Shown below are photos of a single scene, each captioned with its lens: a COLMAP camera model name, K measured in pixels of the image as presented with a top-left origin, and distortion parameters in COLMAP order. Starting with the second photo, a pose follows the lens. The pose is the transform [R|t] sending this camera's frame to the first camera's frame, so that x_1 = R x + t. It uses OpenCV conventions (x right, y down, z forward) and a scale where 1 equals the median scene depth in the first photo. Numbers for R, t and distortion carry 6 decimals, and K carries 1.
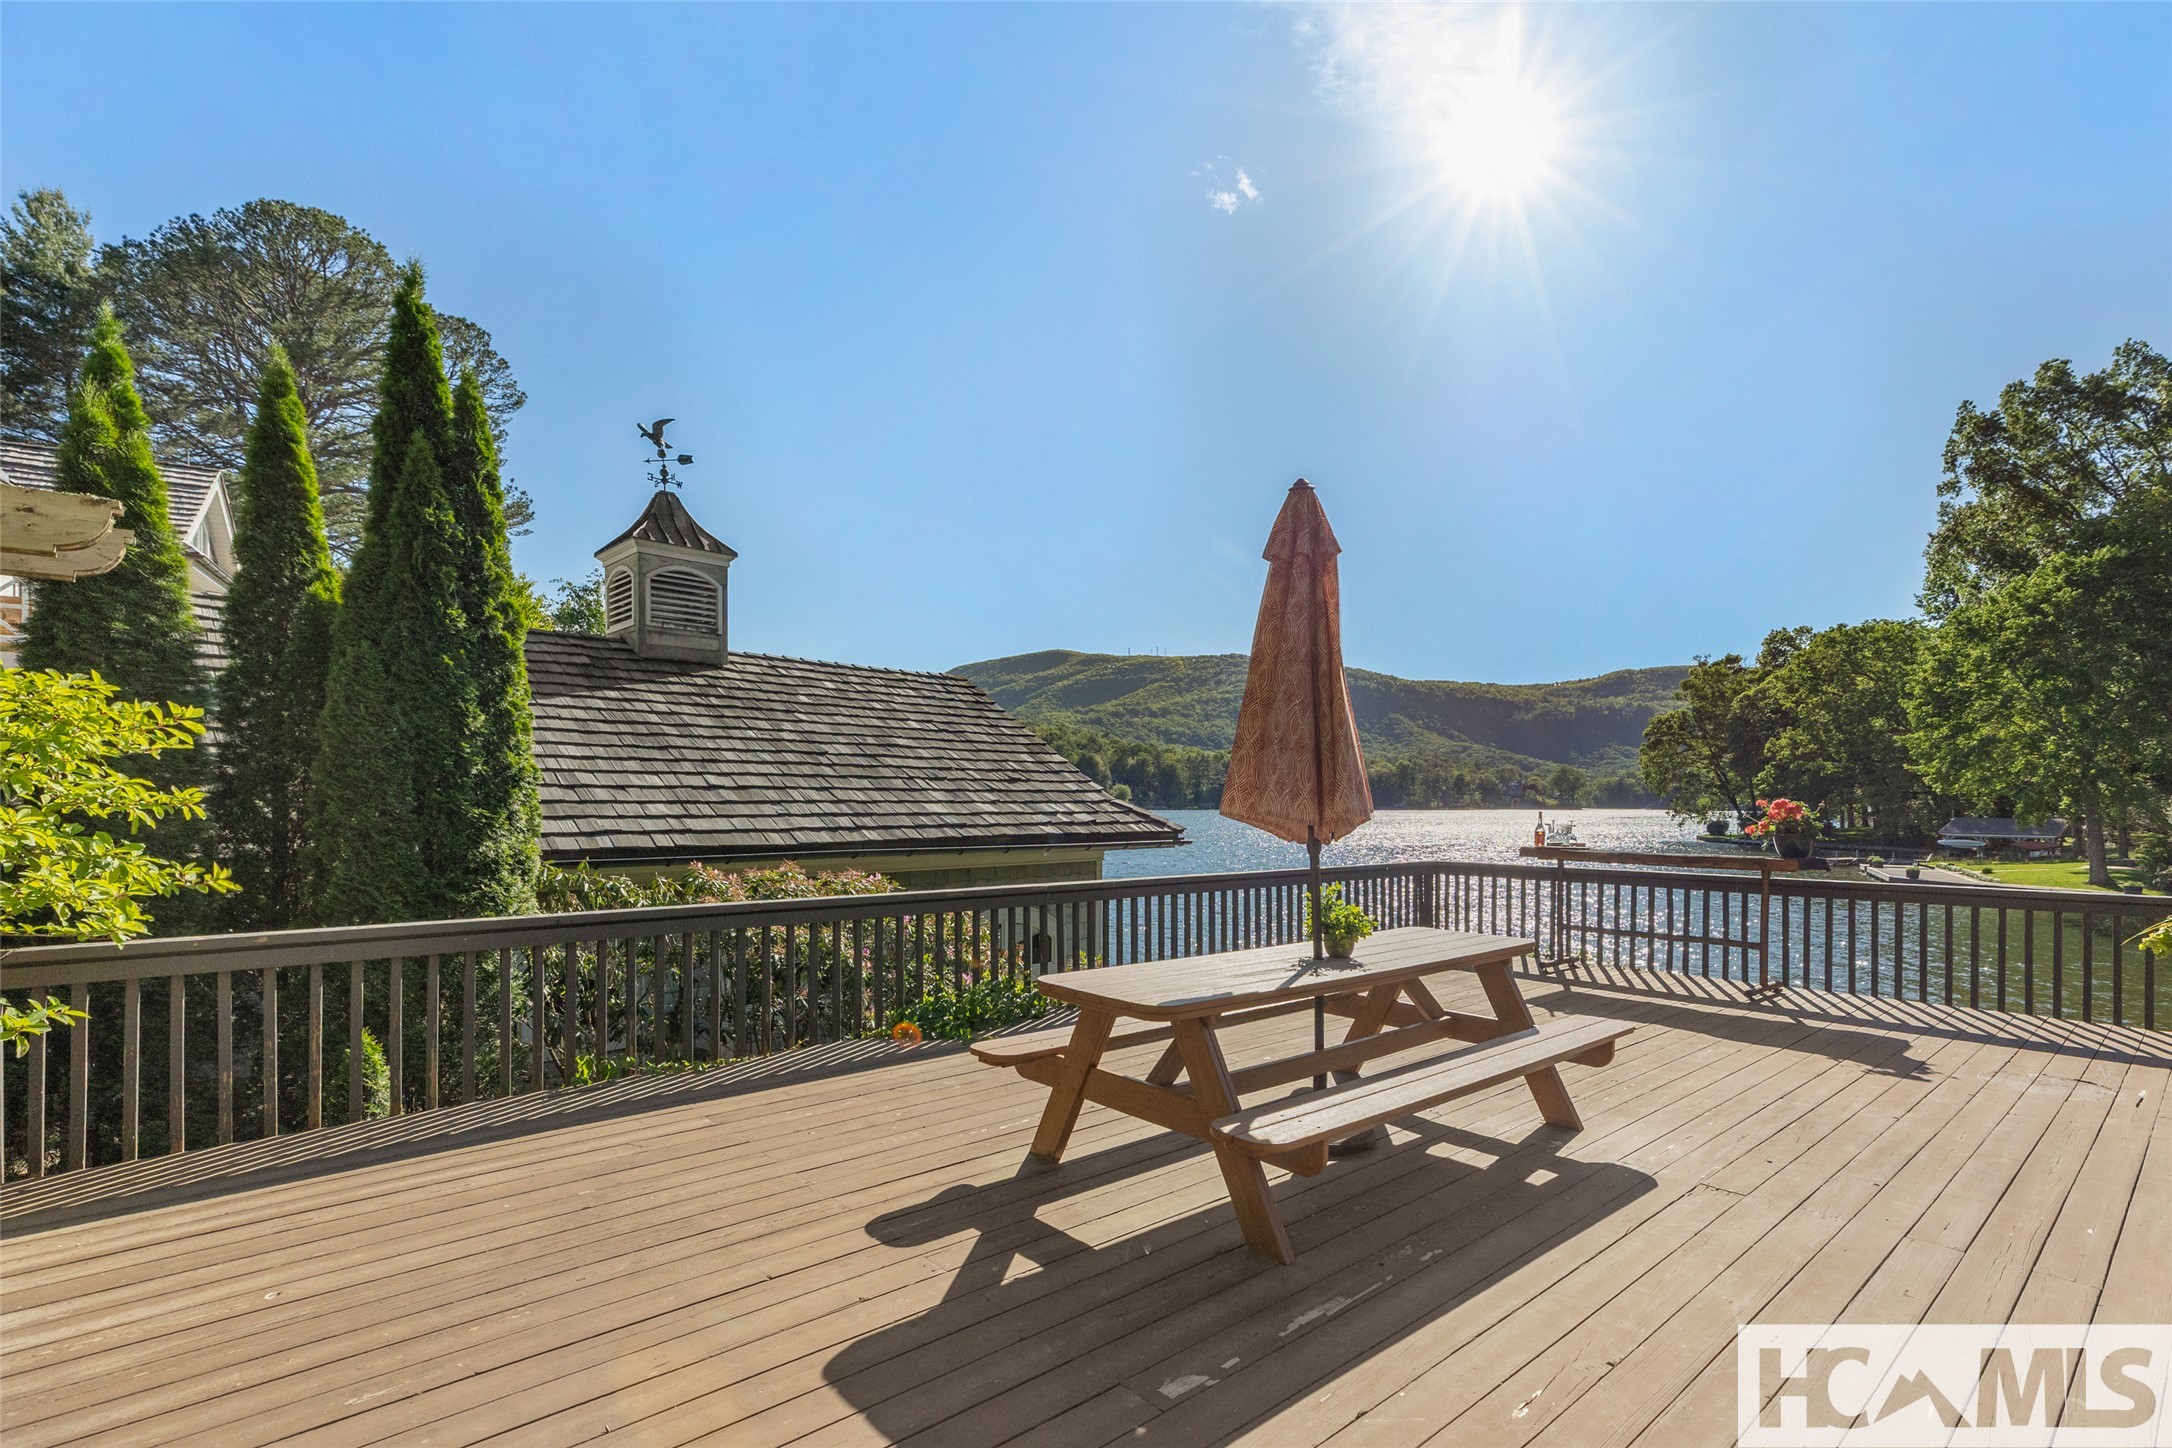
lens RADIAL K [[1004.2, 0, 1098.2], [0, 1004.2, 811.2], [0, 0, 1]] dist [0.008973, -0.000133]
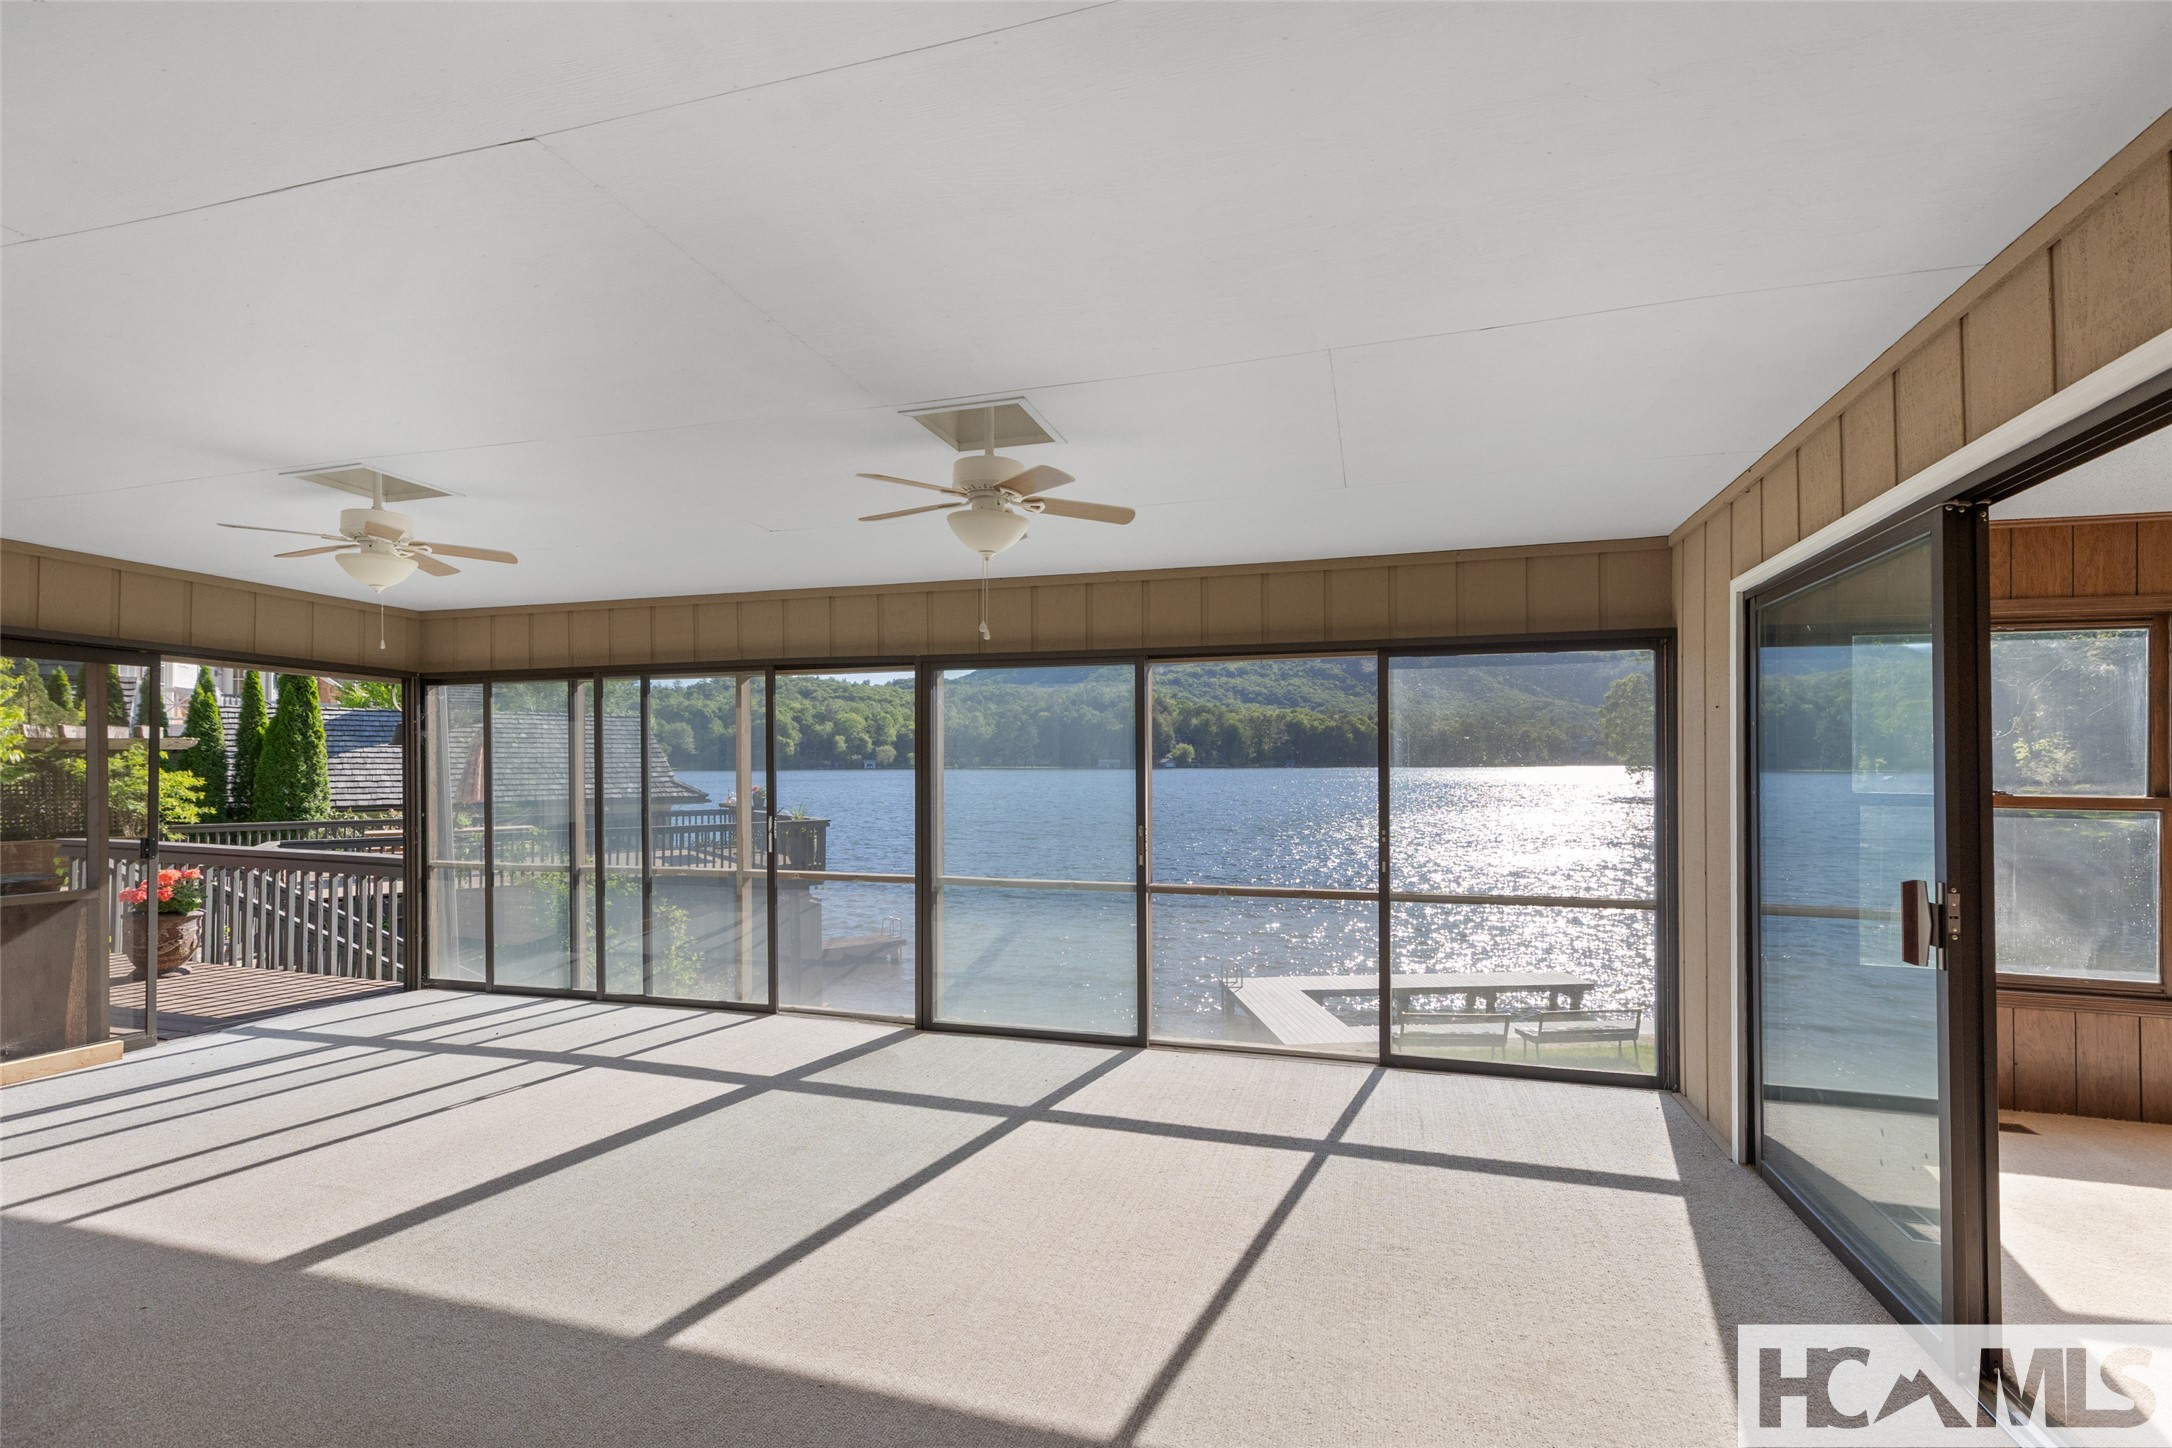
lens RADIAL K [[976.6, 0, 1084.8], [0, 976.6, 758.5], [0, 0, 1]] dist [0.001576, -0.000290]
pose [[0.994785, -0.006100, -0.101809, 0.135538], [0.004994, 0.999926, -0.011114, -0.003984], [0.101869, 0.010548, 0.994742, -0.116342]]
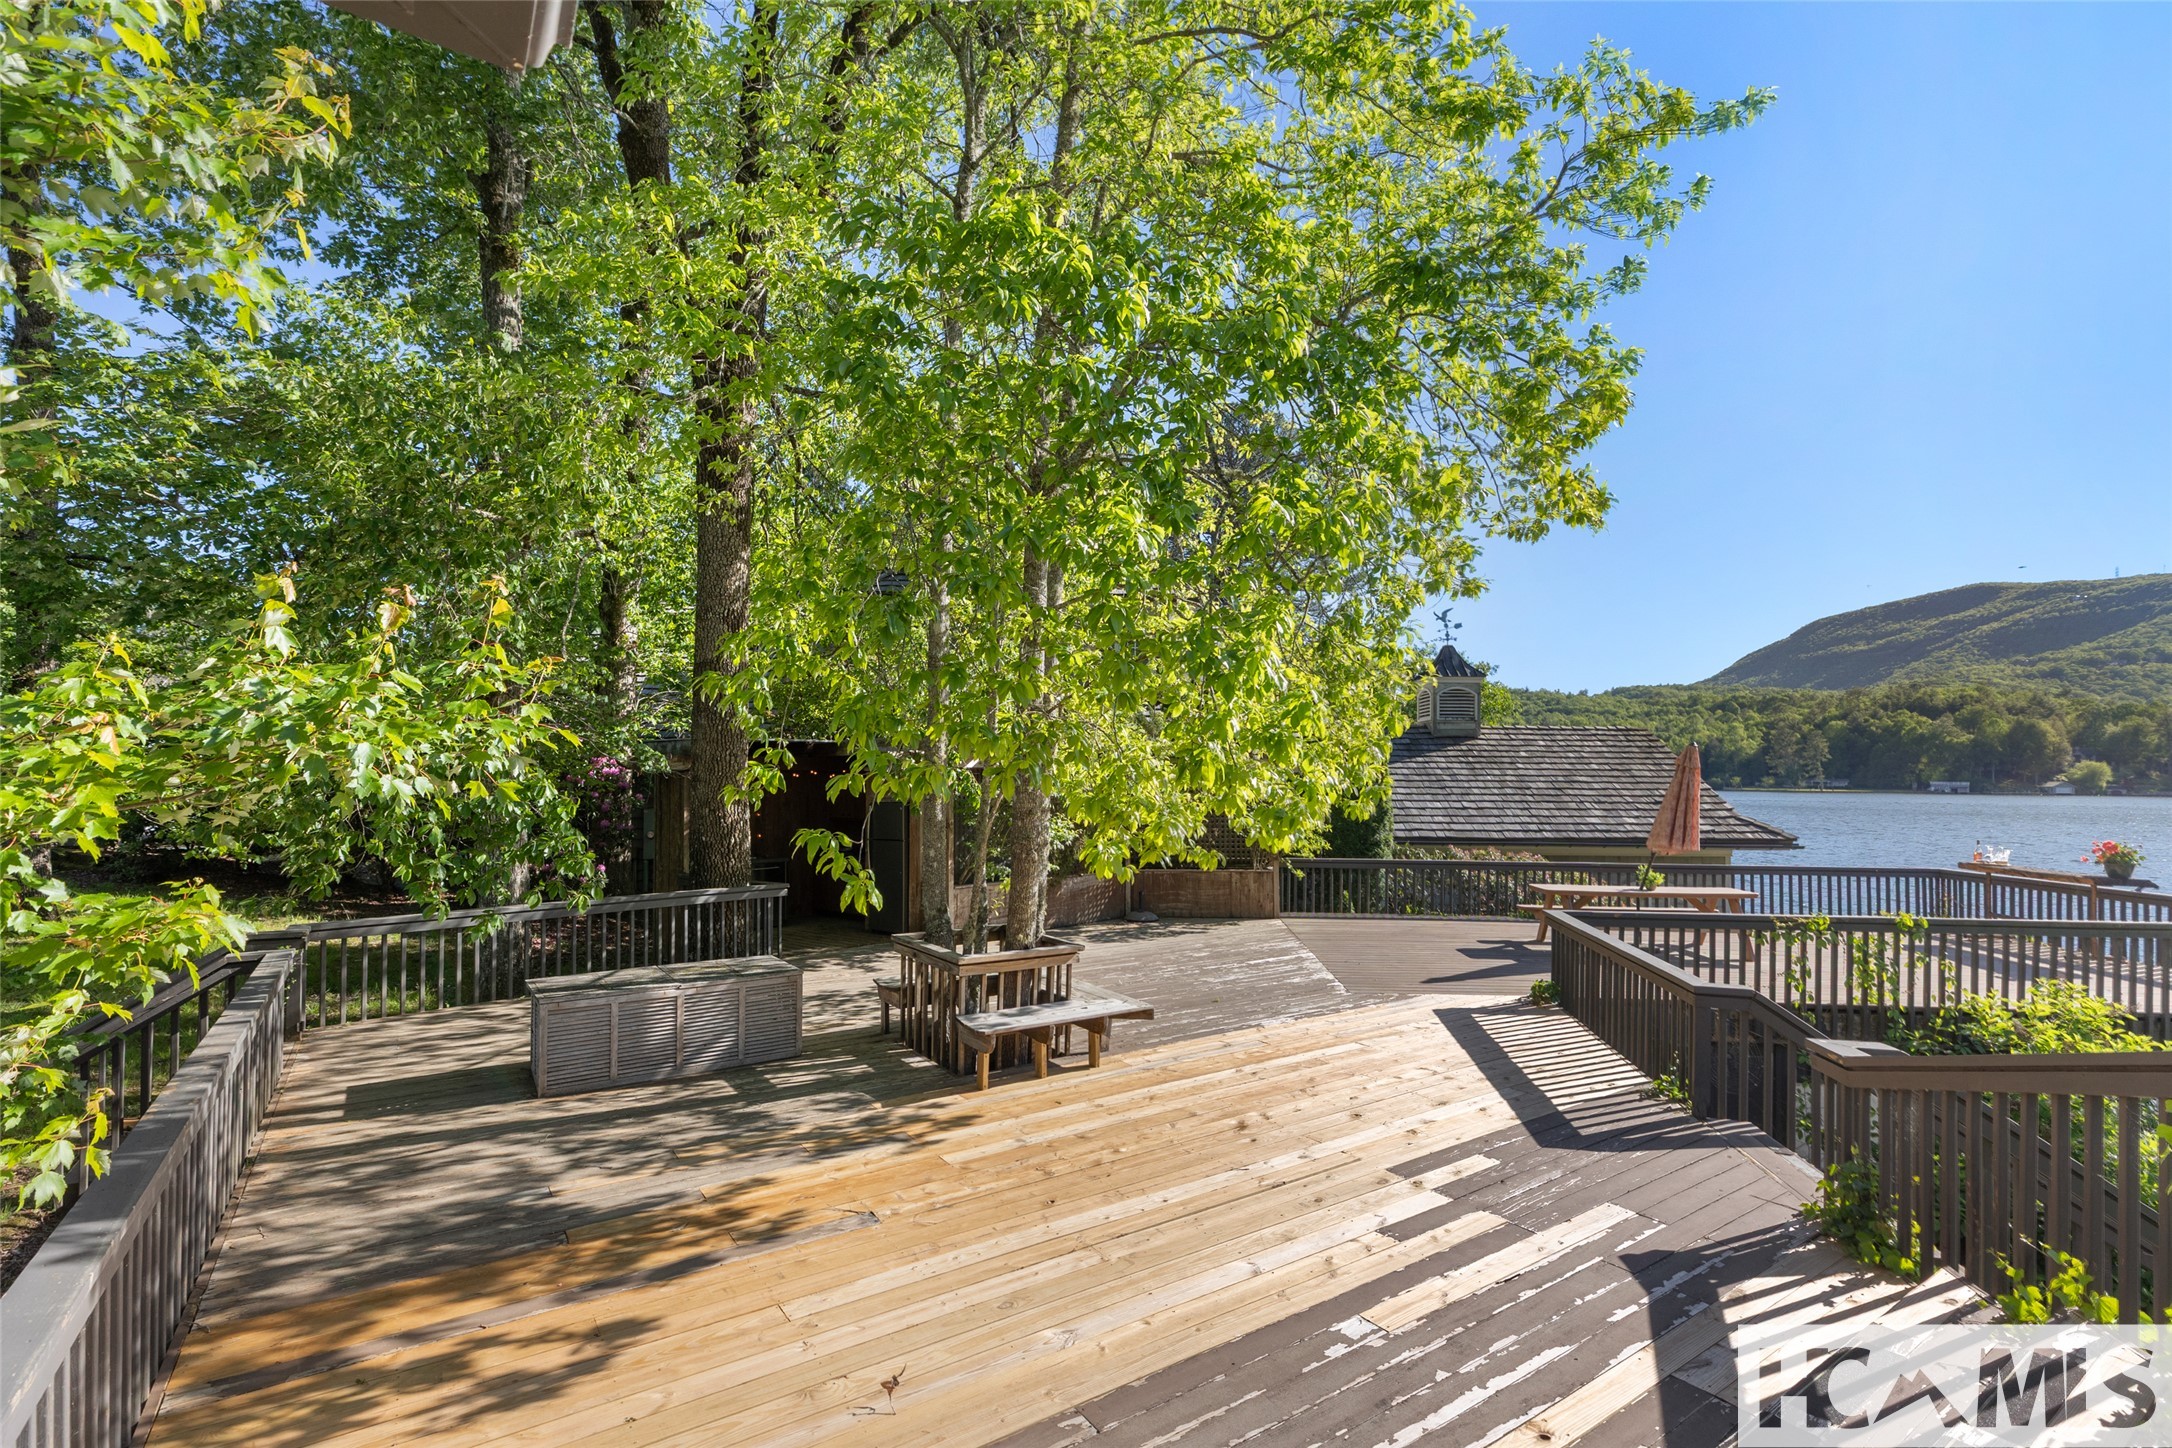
lens RADIAL K [[976.6, 0, 1084.8], [0, 976.6, 758.5], [0, 0, 1]] dist [0.001576, -0.000290]
pose [[0.707335, -0.008636, -0.706826, 0.045461], [-0.012974, 0.999598, -0.025197, -0.006133], [0.706759, 0.026993, 0.706939, -0.091768]]
